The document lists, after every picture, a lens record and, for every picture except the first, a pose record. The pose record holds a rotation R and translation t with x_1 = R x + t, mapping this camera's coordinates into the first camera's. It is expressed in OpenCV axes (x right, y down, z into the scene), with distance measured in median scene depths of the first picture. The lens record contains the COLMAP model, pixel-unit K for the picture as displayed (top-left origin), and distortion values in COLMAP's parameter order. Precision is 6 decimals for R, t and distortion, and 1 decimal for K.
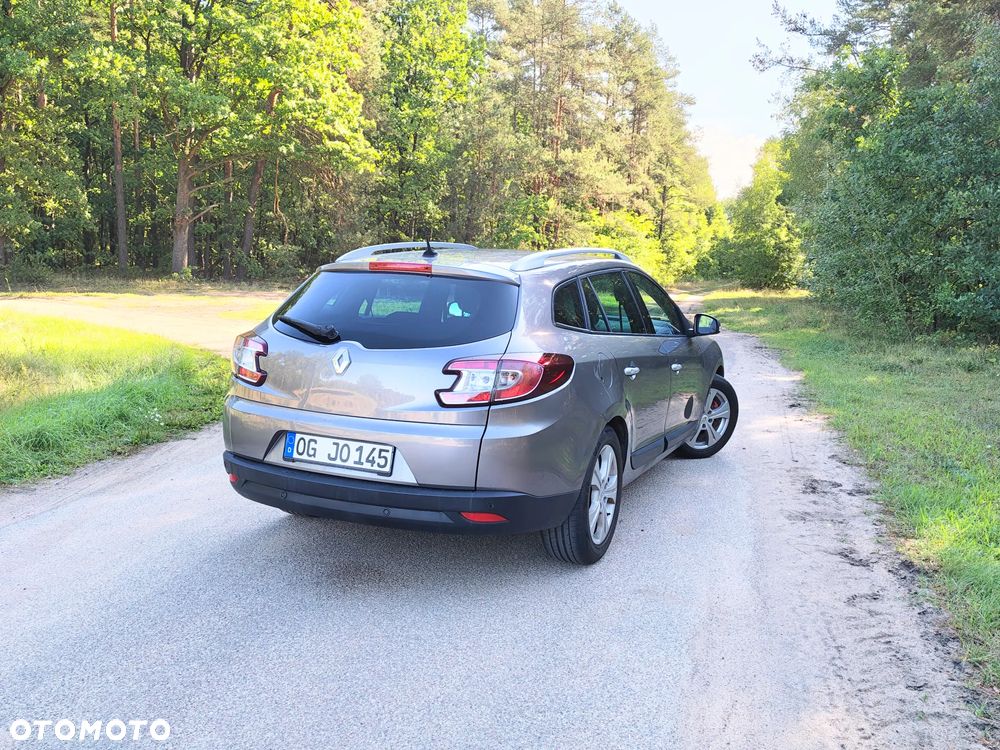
lens RADIAL K [[958.4, 0, 521.4], [0, 958.4, 374.3], [0, 0, 1]] dist [0.041822, -0.014234]
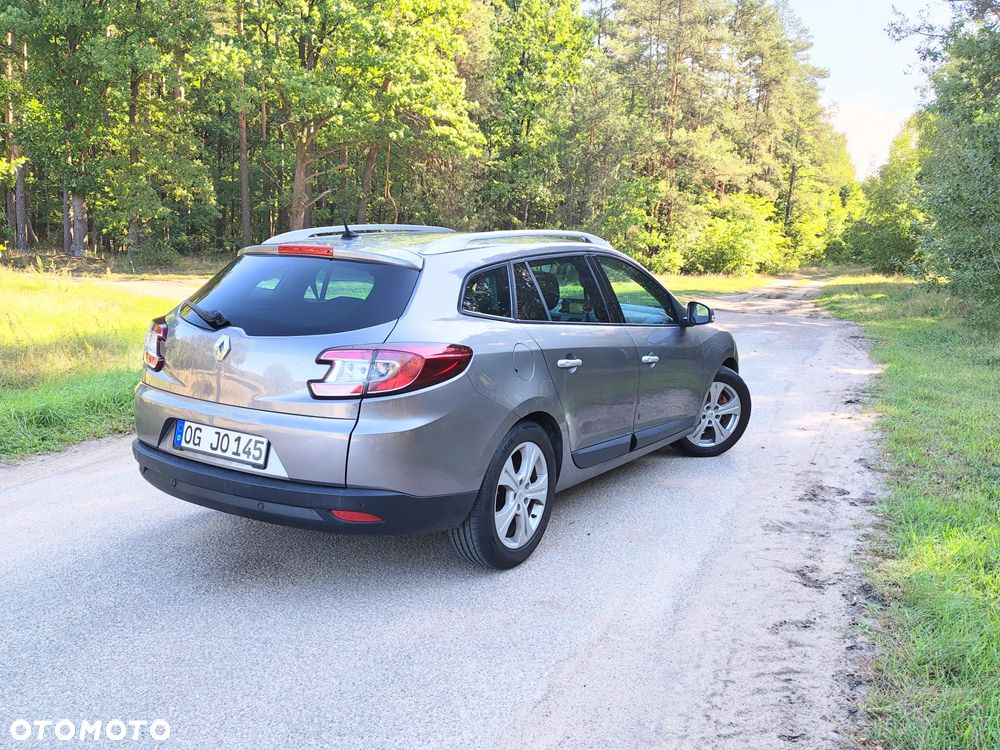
lens RADIAL K [[953.4, 0, 500.0], [0, 953.4, 375.0], [0, 0, 1]] dist [0.046350, -0.009136]
pose [[0.986500, 0.022200, -0.162251, 0.104024], [-0.019324, 0.999627, 0.019282, -0.004417], [0.162619, -0.015887, 0.986561, 0.041356]]
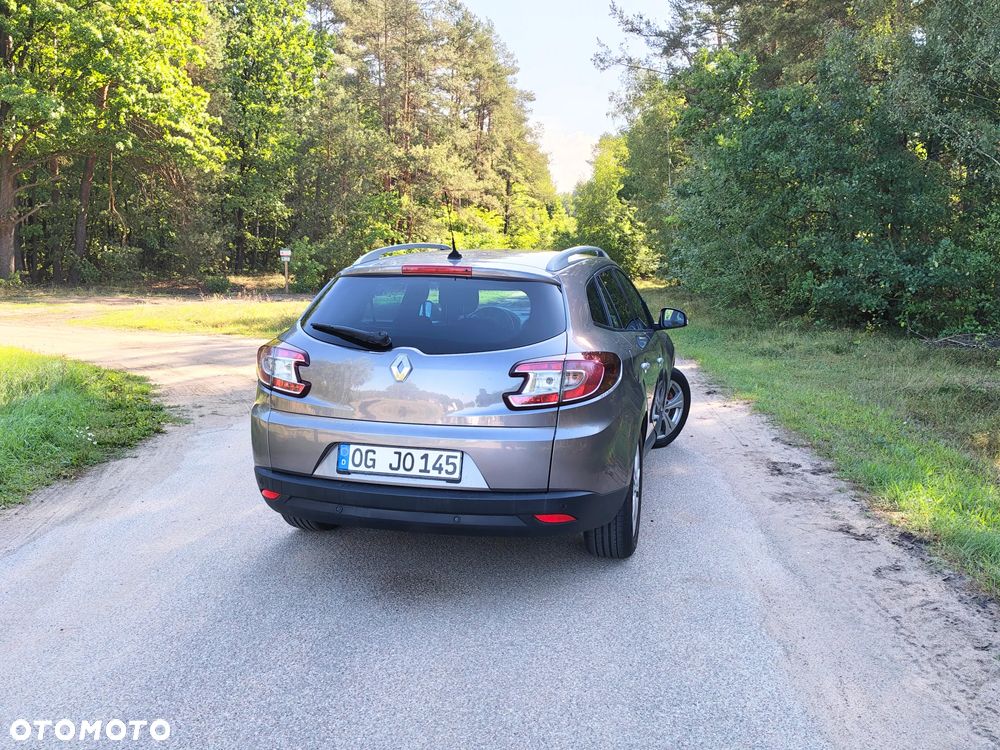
lens RADIAL K [[958.4, 0, 521.4], [0, 958.4, 374.3], [0, 0, 1]] dist [0.041822, -0.014234]
pose [[0.984139, -0.041635, 0.172442, -0.100425], [0.040885, 0.999133, 0.007902, -0.004254], [-0.172621, -0.000726, 0.984988, 0.008428]]
